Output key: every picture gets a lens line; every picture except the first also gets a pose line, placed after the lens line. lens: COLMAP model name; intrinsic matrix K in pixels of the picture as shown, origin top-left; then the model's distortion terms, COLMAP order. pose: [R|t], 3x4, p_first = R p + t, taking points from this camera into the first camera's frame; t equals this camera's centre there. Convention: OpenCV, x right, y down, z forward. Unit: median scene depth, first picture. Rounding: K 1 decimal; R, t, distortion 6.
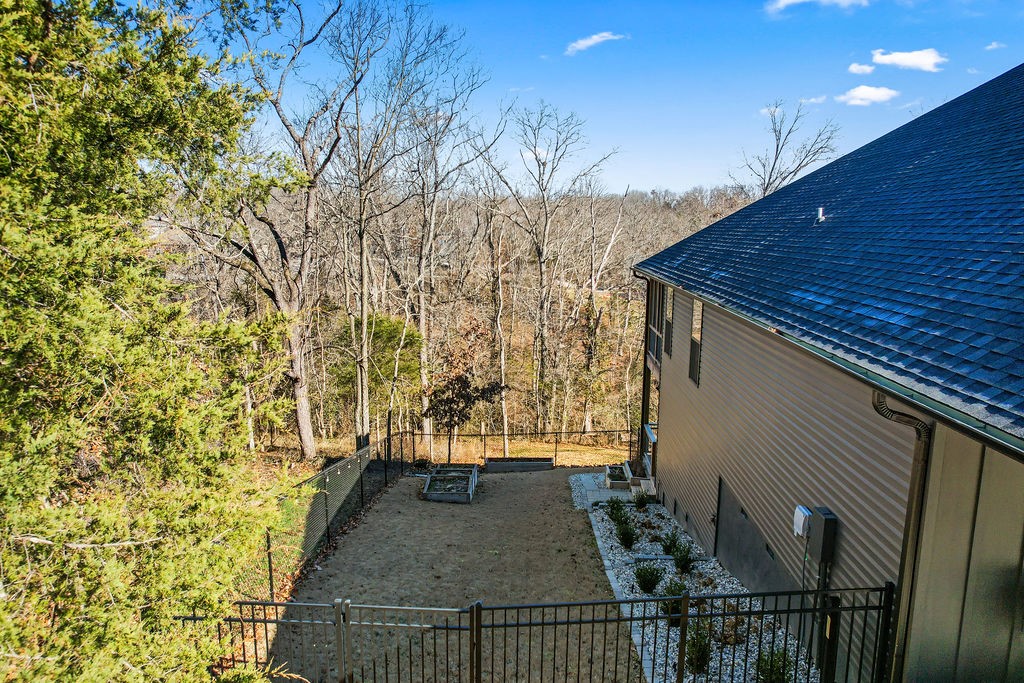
lens RADIAL K [[662.8, 0, 512.0], [0, 662.8, 344.2], [0, 0, 1]] dist [-0.076858, 0.072558]
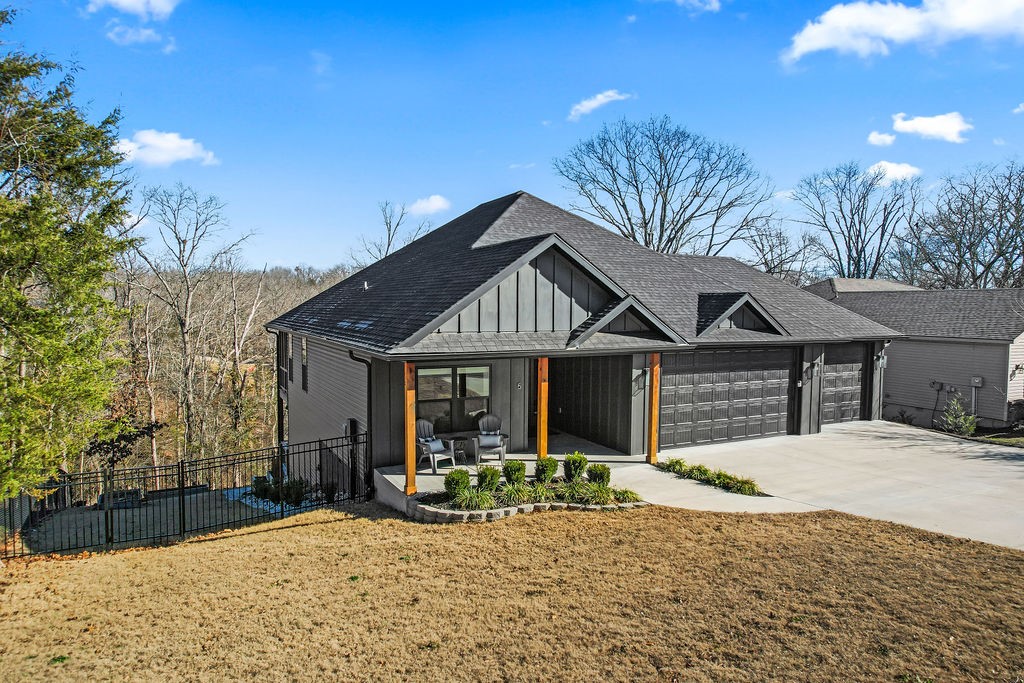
lens RADIAL K [[662.8, 0, 512.0], [0, 662.8, 344.2], [0, 0, 1]] dist [-0.076858, 0.072558]
pose [[0.868572, -0.026570, 0.494850, -0.018329], [0.082728, 0.992324, -0.091924, 0.035143], [-0.488609, 0.120781, 0.864103, -0.163330]]
